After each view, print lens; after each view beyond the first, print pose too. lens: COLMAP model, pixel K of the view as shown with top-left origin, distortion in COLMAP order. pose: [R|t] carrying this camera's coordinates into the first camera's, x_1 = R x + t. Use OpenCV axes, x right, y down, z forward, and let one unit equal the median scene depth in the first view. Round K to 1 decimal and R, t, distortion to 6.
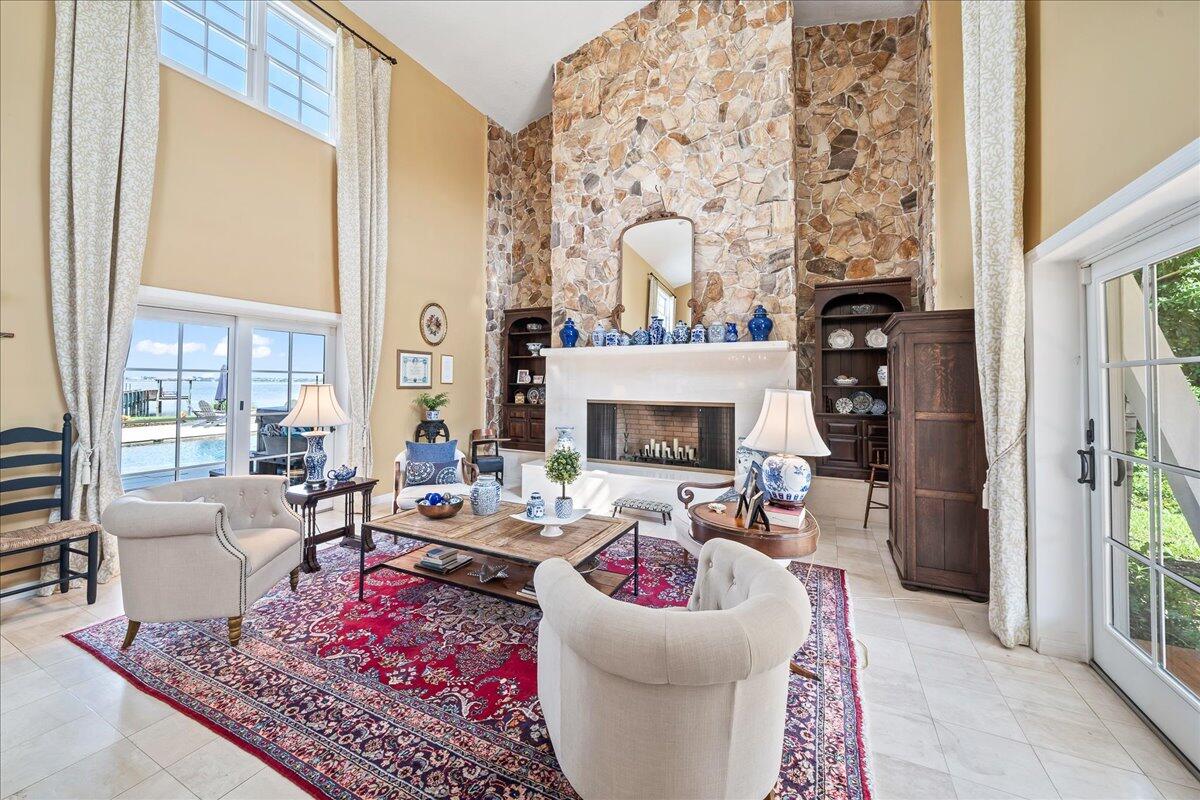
lens RADIAL K [[453.2, 0, 594.9], [0, 453.2, 371.4], [0, 0, 1]] dist [-0.003502, -0.000326]
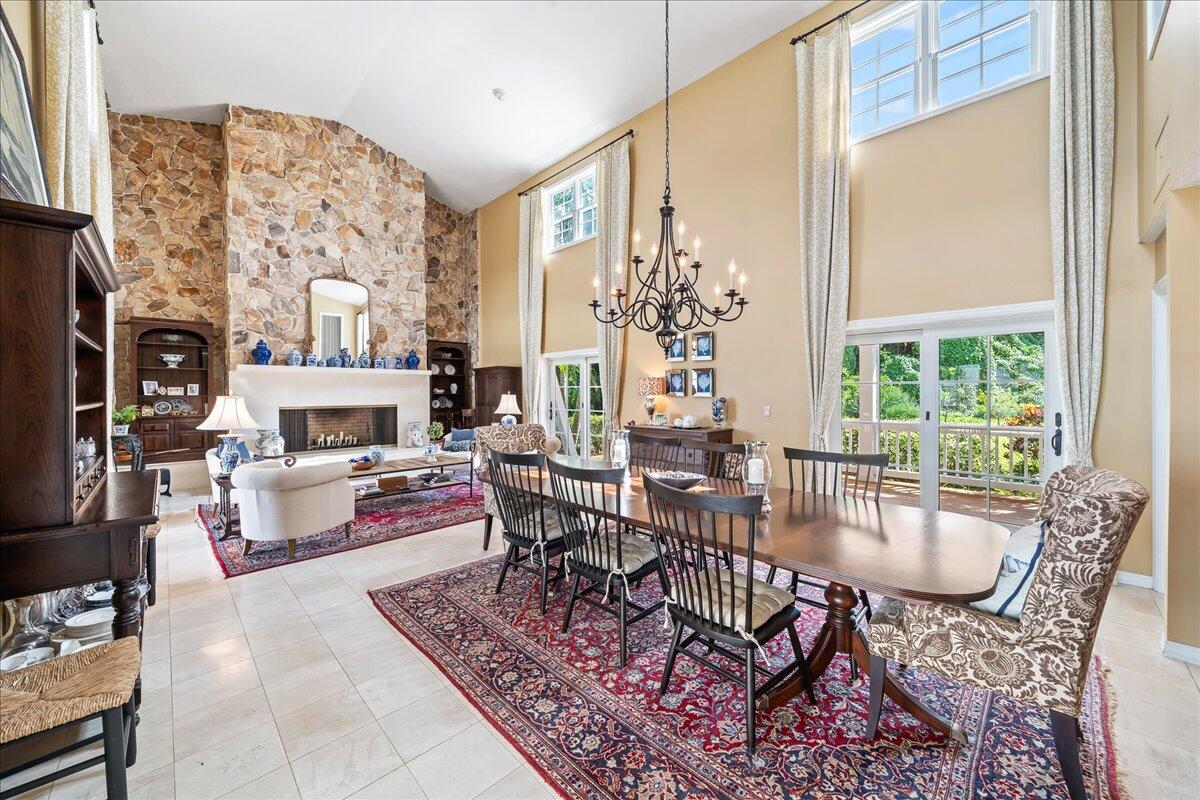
lens RADIAL K [[423.0, 0, 598.3], [0, 423.0, 394.7], [0, 0, 1]] dist [-0.000659, 0.000046]
pose [[0.333457, -0.011876, 0.942690, -0.852913], [-0.017242, 0.999677, 0.018692, -0.009370], [-0.942607, -0.022487, 0.333145, -0.226191]]
